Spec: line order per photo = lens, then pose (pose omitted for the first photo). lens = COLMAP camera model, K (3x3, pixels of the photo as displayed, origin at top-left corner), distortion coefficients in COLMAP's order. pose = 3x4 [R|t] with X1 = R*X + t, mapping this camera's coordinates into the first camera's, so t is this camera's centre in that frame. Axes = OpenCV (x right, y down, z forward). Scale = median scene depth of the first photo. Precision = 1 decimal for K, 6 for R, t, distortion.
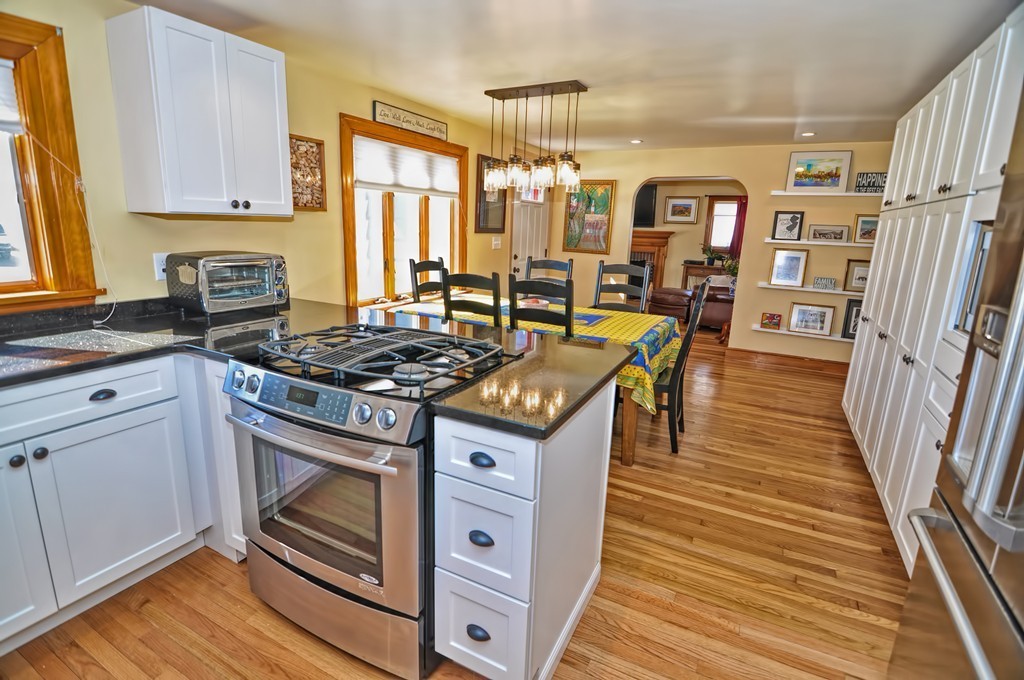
lens RADIAL K [[491.8, 0, 504.3], [0, 491.8, 337.3], [0, 0, 1]] dist [-0.012990, -0.007115]
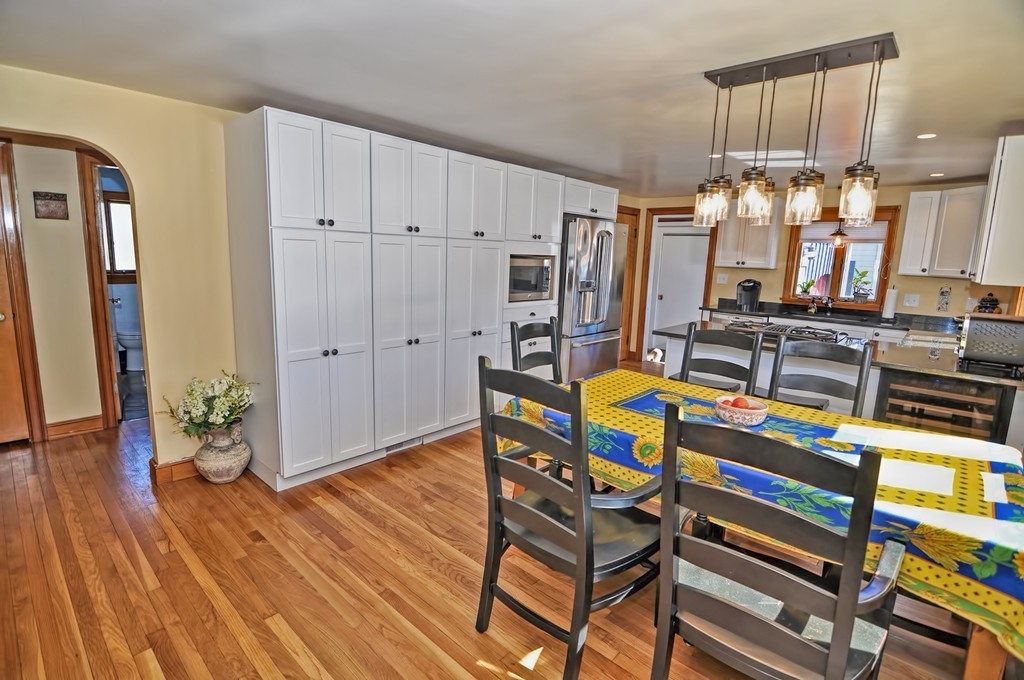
lens RADIAL K [[491.8, 0, 504.3], [0, 491.8, 337.3], [0, 0, 1]] dist [-0.012990, -0.007115]
pose [[-0.967389, -0.105250, 0.230392, 0.162994], [-0.009144, 0.923502, 0.383486, -0.288100], [-0.253130, 0.368873, -0.894348, 1.207402]]
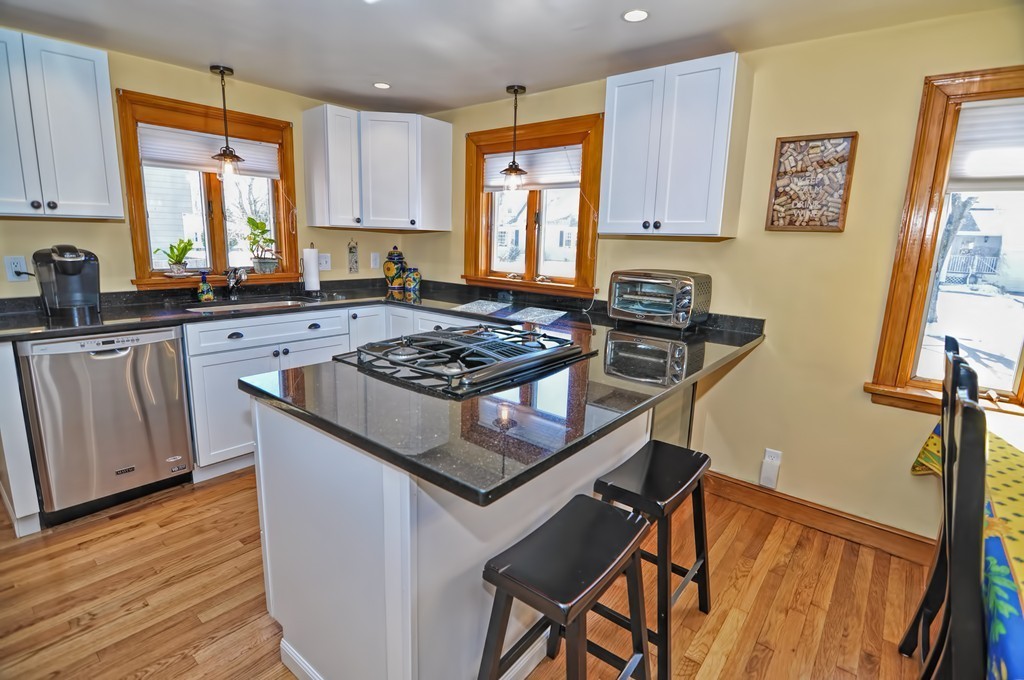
lens RADIAL K [[491.8, 0, 504.3], [0, 491.8, 337.3], [0, 0, 1]] dist [-0.012990, -0.007115]
pose [[-0.190959, 0.154836, -0.969309, 0.282367], [-0.251250, 0.946875, 0.200750, -0.086194], [0.948898, 0.281874, -0.141912, 0.446035]]
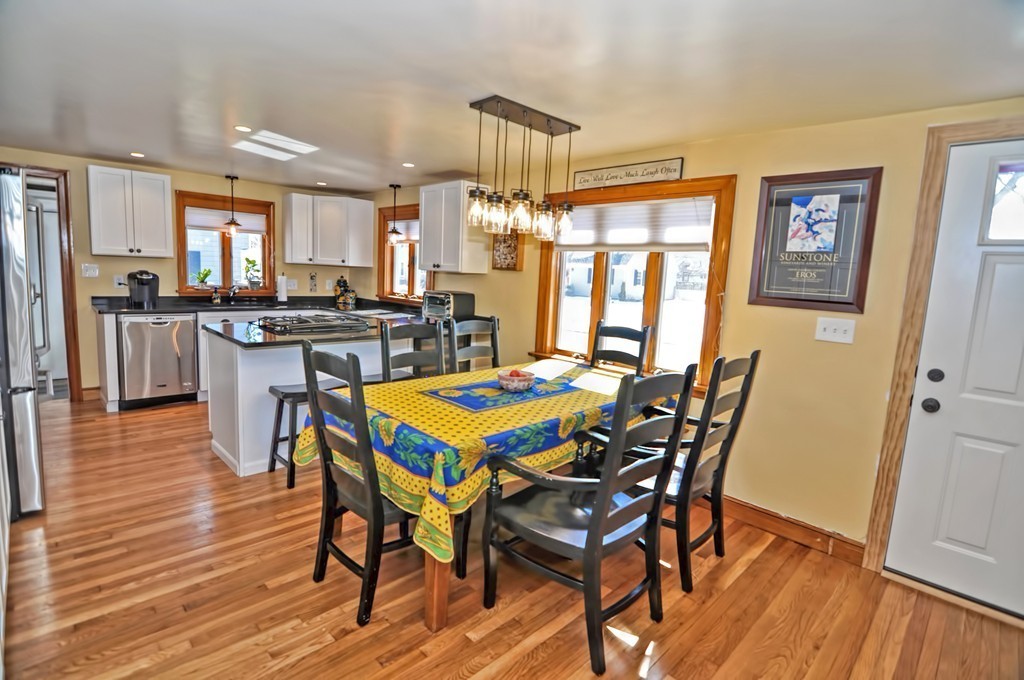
lens RADIAL K [[491.8, 0, 504.3], [0, 491.8, 337.3], [0, 0, 1]] dist [-0.012990, -0.007115]
pose [[-0.288789, 0.078514, -0.954168, 0.612714], [-0.268465, 0.950005, 0.159425, -0.187307], [0.918982, 0.302201, -0.253273, 0.882963]]
